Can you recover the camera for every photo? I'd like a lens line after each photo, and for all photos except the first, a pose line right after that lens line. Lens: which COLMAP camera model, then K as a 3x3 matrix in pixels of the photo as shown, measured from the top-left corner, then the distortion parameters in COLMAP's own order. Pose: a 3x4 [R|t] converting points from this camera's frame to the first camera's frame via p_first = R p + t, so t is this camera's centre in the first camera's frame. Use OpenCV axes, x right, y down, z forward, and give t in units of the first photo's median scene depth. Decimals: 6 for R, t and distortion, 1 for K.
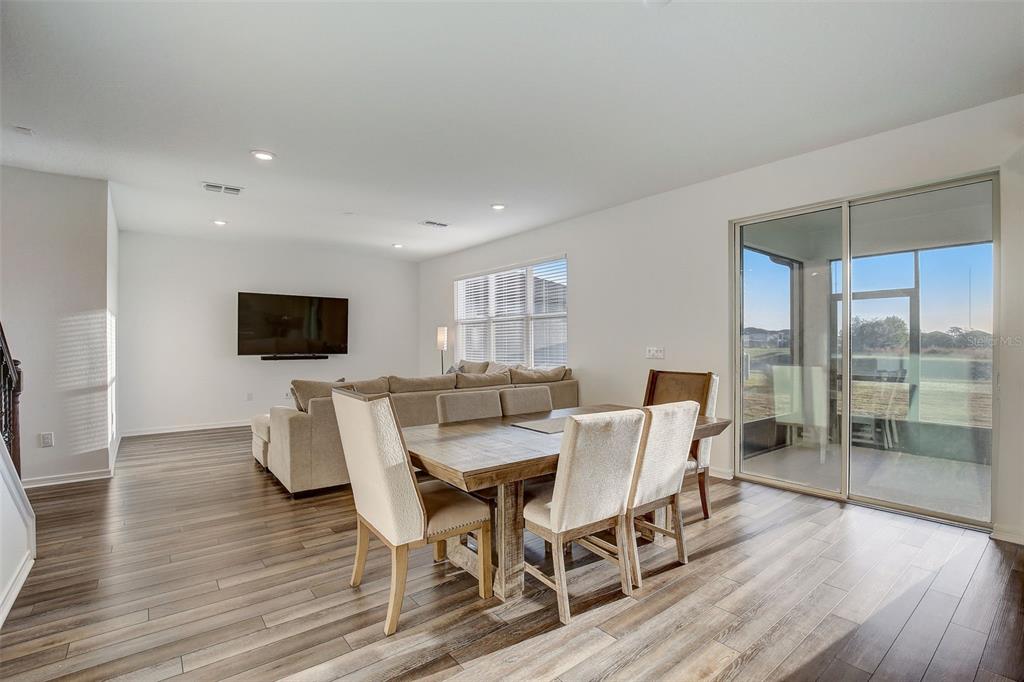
lens RADIAL K [[470.8, 0, 516.4], [0, 470.8, 345.9], [0, 0, 1]] dist [-0.038622, 0.009490]
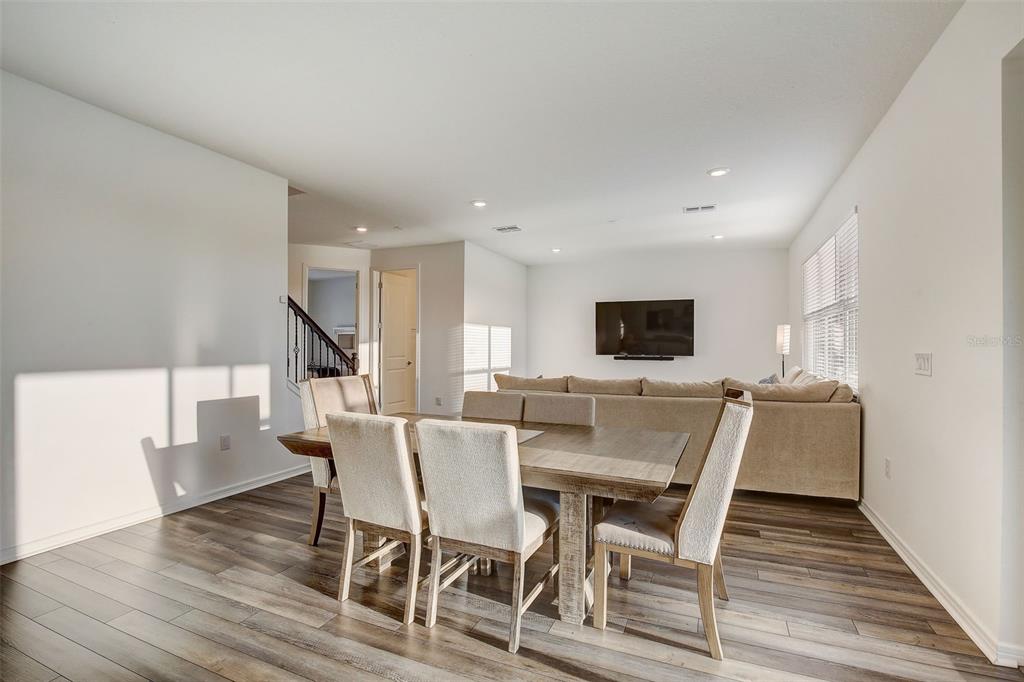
lens RADIAL K [[470.8, 0, 516.4], [0, 470.8, 345.9], [0, 0, 1]] dist [-0.038622, 0.009490]
pose [[0.467031, 0.002213, -0.884238, 0.377264], [-0.005860, 0.999983, -0.000592, -0.001135], [0.884221, 0.005458, 0.467036, 0.253898]]
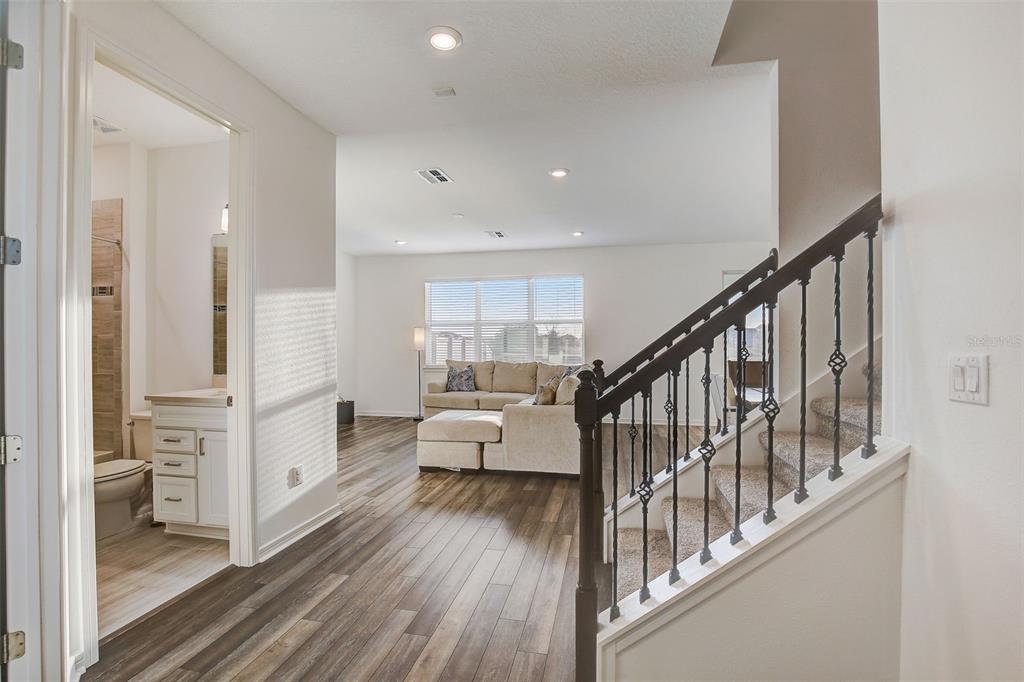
lens RADIAL K [[470.8, 0, 516.4], [0, 470.8, 345.9], [0, 0, 1]] dist [-0.038622, 0.009490]
pose [[0.769813, -0.004175, 0.638256, -0.721246], [0.005643, 0.999984, -0.000265, -0.000316], [-0.638245, 0.003805, 0.769824, 0.115023]]
